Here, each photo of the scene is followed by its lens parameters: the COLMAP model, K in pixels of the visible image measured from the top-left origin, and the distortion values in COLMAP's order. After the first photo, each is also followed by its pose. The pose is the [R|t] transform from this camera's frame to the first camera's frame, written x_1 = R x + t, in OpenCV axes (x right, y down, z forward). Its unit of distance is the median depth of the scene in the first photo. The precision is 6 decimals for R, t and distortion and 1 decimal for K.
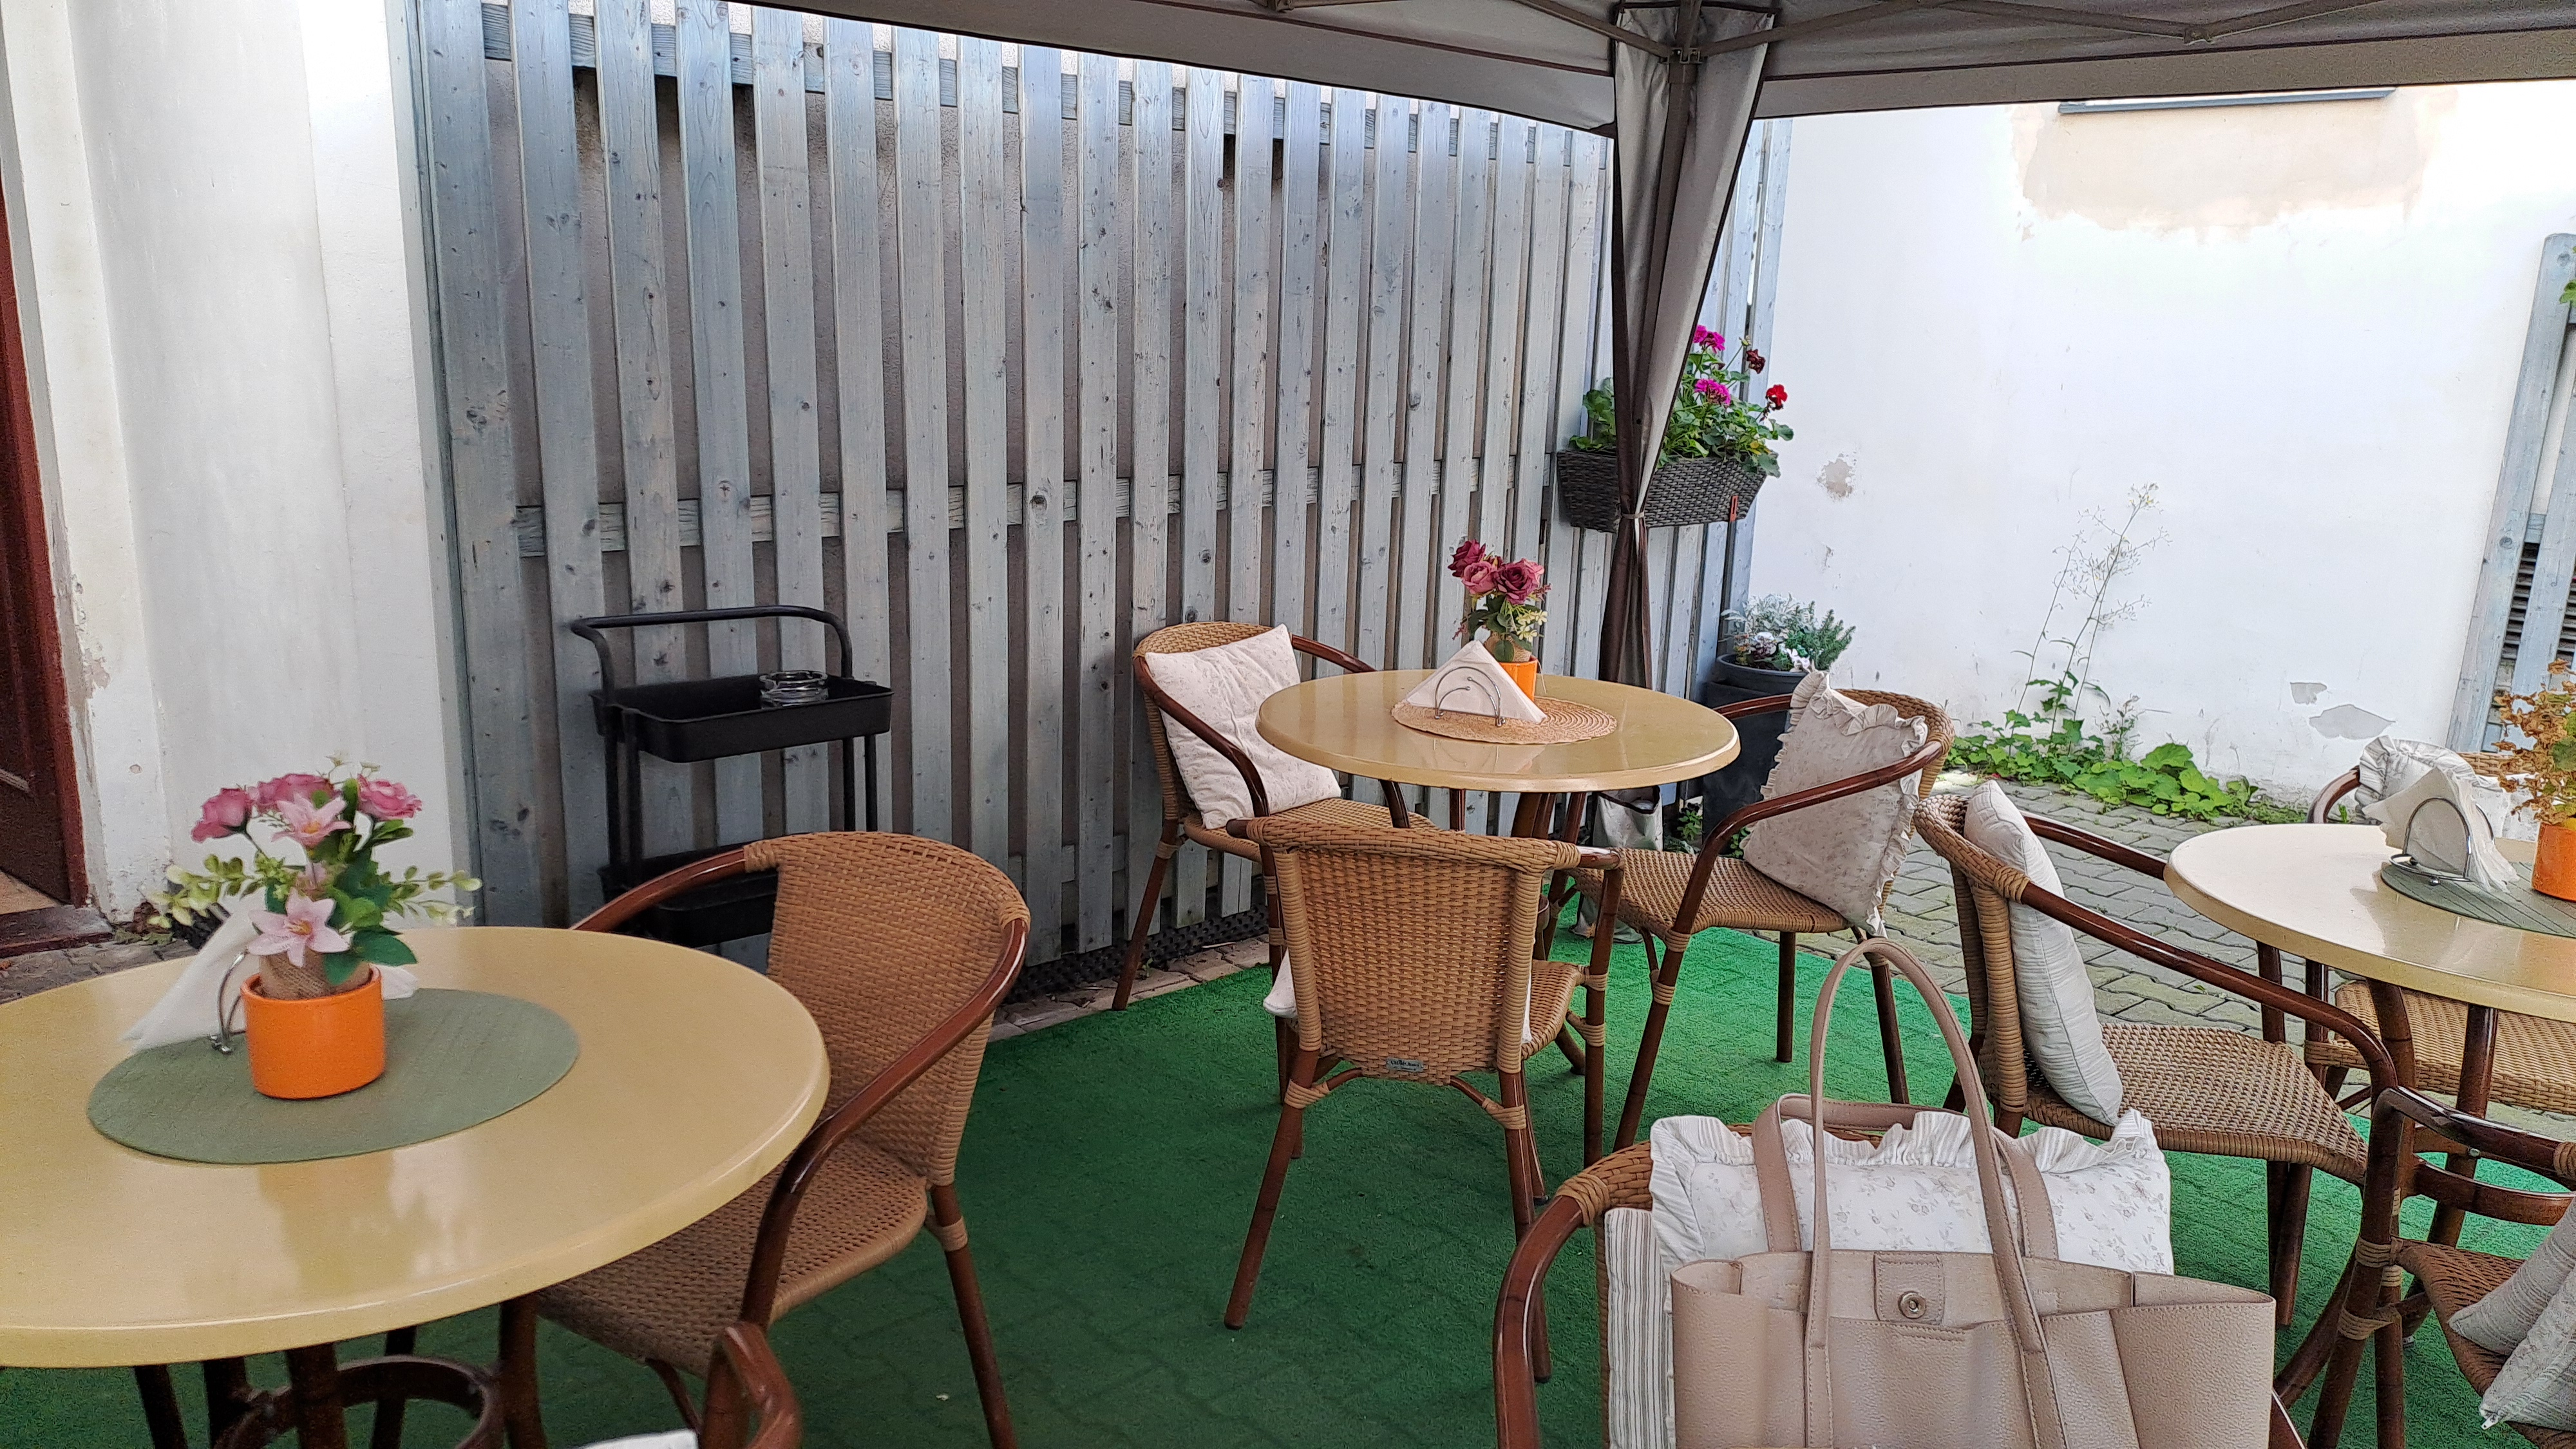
lens RADIAL K [[1840.6, 0, 1268.2], [0, 1840.6, 741.4], [0, 0, 1]] dist [0.008572, 0.001908]
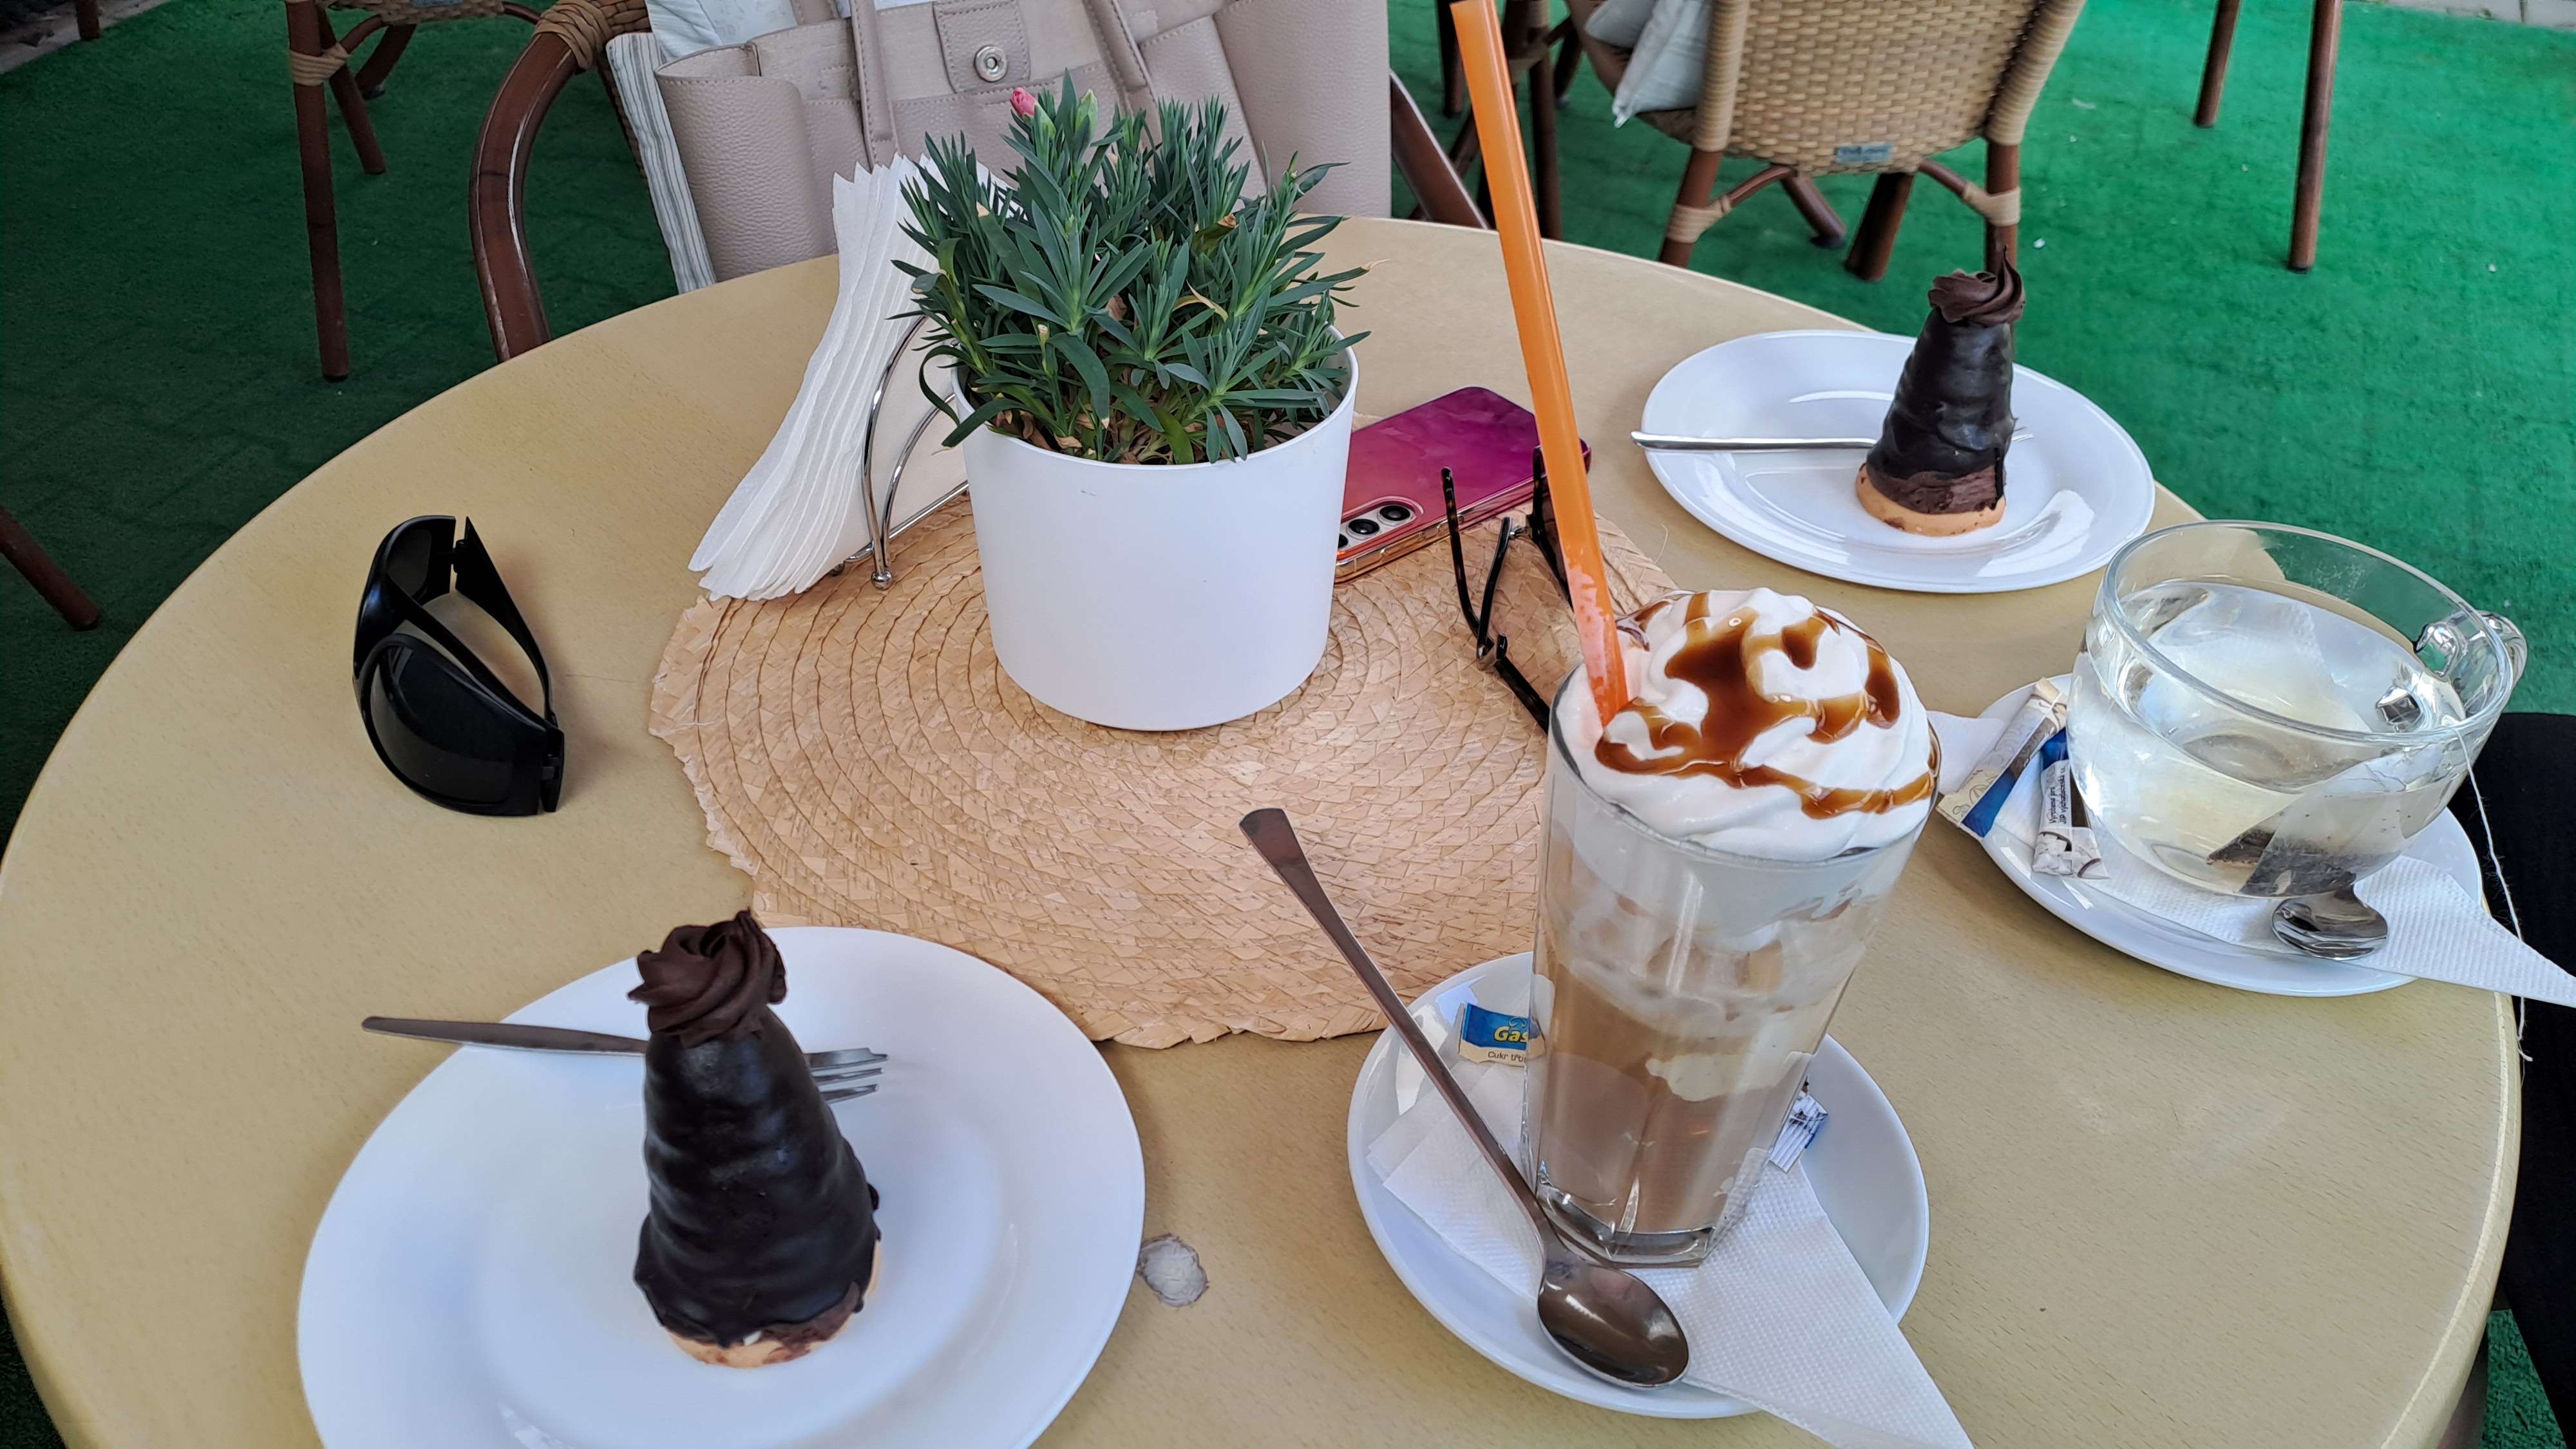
lens RADIAL K [[1840.6, 0, 1293.4], [0, 1840.6, 722.1], [0, 0, 1]] dist [0.008572, 0.001908]
pose [[0.904233, -0.302526, 0.301398, 0.108744], [0.116655, 0.853930, 0.507144, 0.122570], [-0.410797, -0.423417, 0.807443, 0.143822]]
